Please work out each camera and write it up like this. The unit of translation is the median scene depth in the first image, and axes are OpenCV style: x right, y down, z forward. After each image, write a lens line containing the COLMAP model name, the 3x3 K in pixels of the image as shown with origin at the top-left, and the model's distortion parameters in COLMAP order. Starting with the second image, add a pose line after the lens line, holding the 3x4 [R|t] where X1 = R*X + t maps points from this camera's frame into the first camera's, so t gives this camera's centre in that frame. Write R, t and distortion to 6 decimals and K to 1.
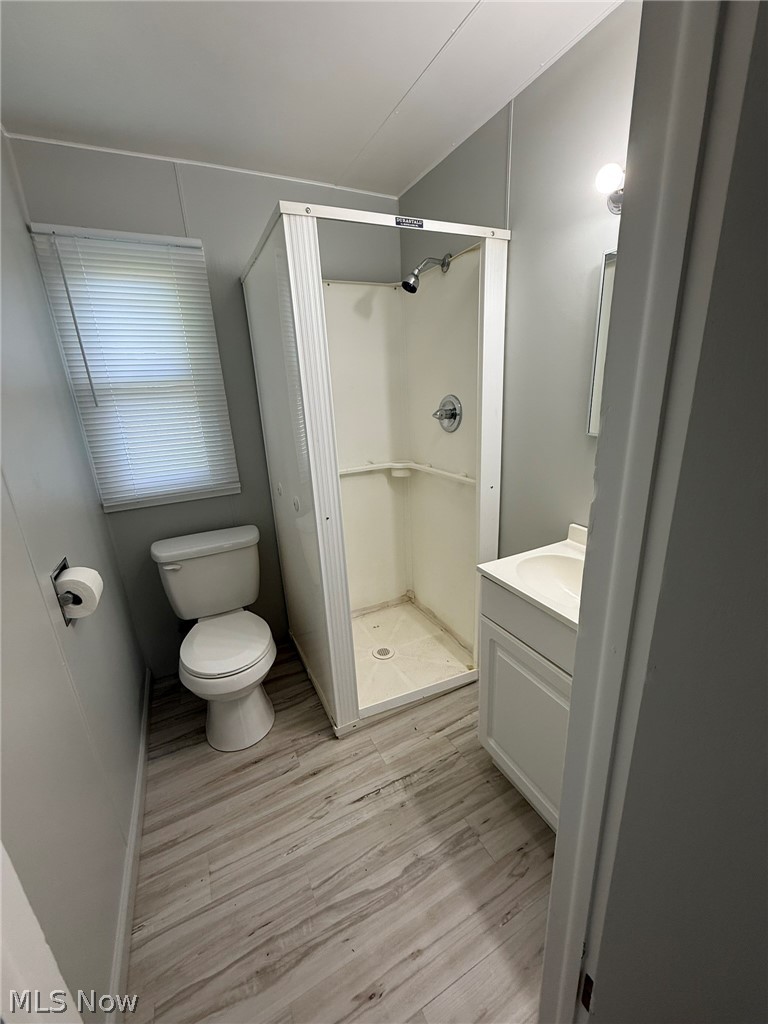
lens RADIAL K [[406.9, 0, 384.0], [0, 406.9, 513.0], [0, 0, 1]] dist [-0.003271, 0.000125]
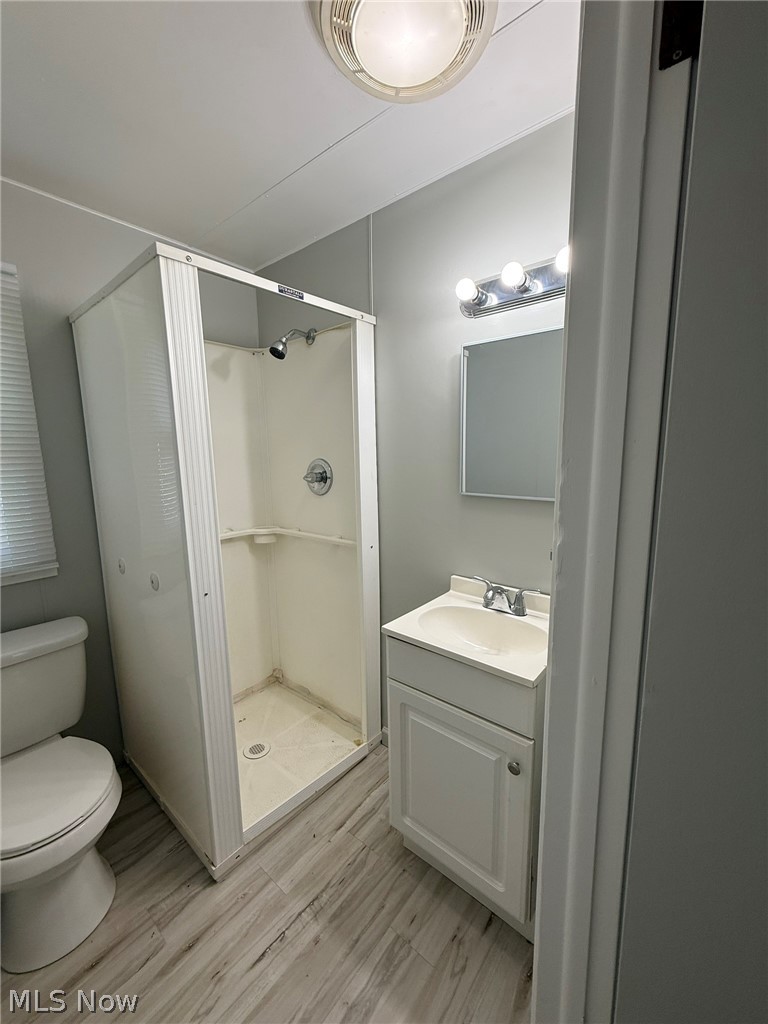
lens RADIAL K [[406.9, 0, 385.0], [0, 406.9, 512.5], [0, 0, 1]] dist [-0.003271, 0.000125]
pose [[0.915387, -0.026682, 0.401690, -0.114396], [0.092214, 0.985169, -0.144704, 0.002032], [-0.391871, 0.169501, 0.904271, 0.056922]]
